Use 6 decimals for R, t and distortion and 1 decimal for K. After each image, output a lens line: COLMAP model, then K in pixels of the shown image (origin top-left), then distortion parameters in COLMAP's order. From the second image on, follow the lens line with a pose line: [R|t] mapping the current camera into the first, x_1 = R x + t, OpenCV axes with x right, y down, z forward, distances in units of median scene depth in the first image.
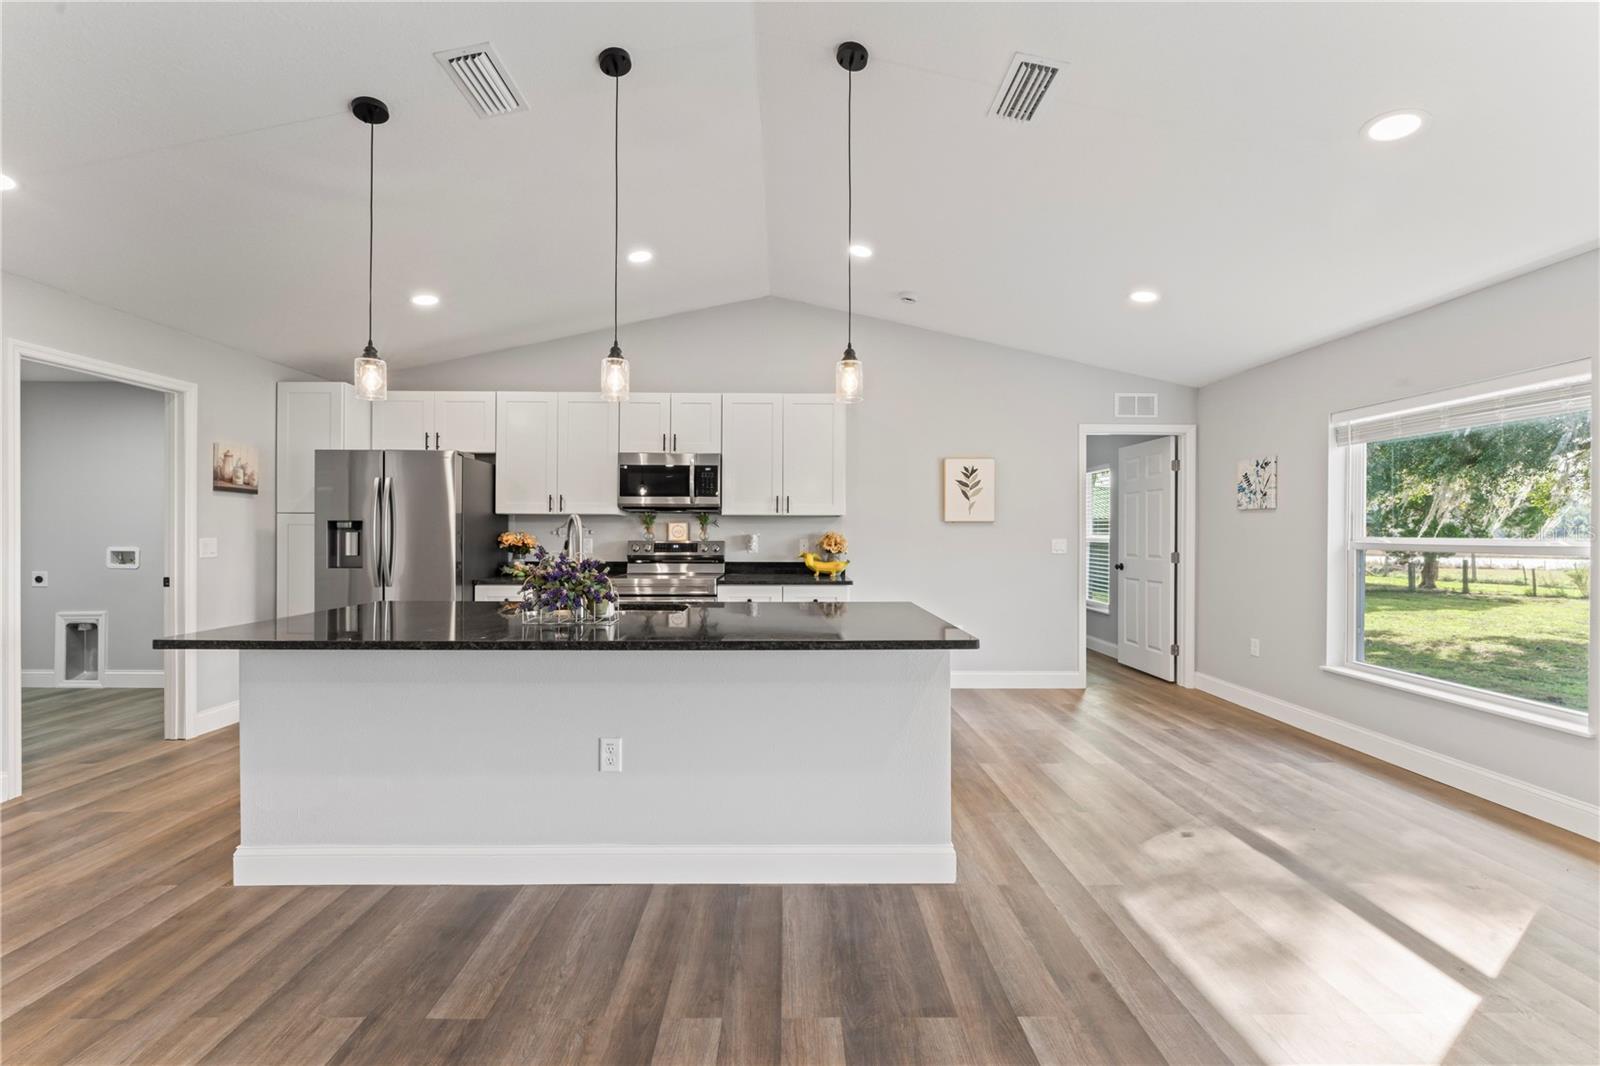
lens RADIAL K [[651.4, 0, 798.4], [0, 651.4, 533.9], [0, 0, 1]] dist [-0.007446, 0.000607]
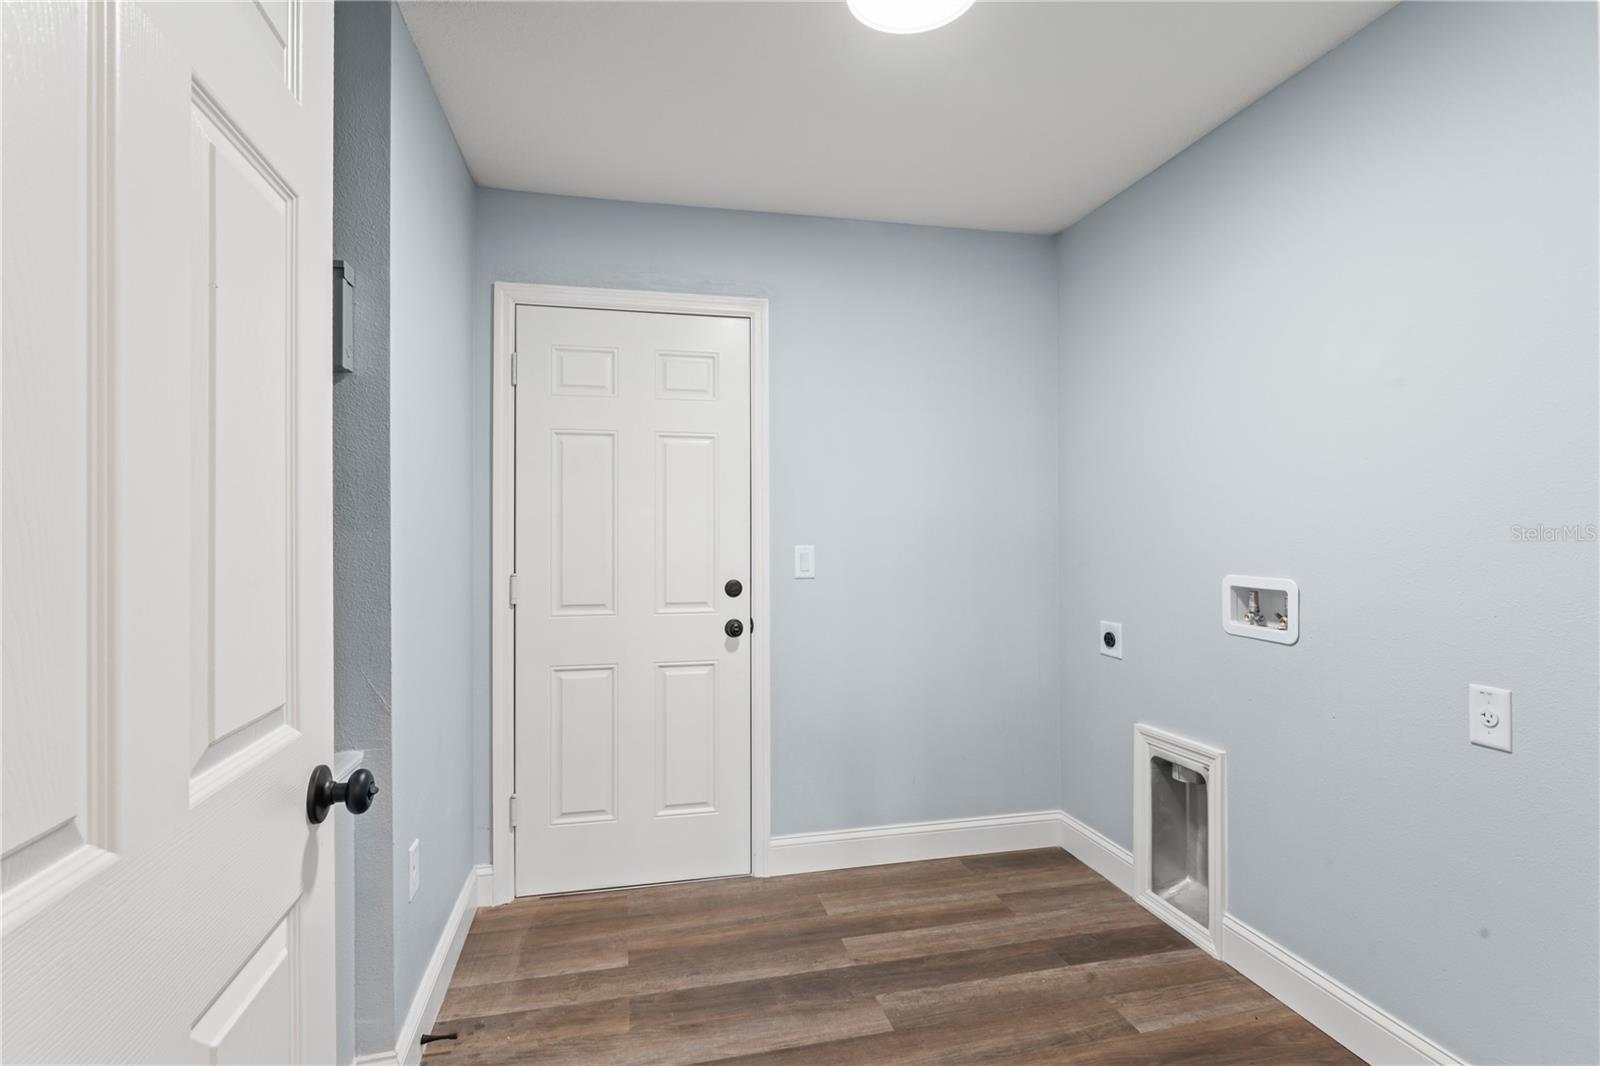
lens RADIAL K [[801.5, 0, 801.6], [0, 801.5, 530.5], [0, 0, 1]] dist [-0.002204, -0.000105]
pose [[0.226871, -0.009058, -0.973883, -0.684240], [0.003737, 0.999957, -0.008430, -0.000898], [0.973918, -0.001727, 0.226895, 0.666324]]
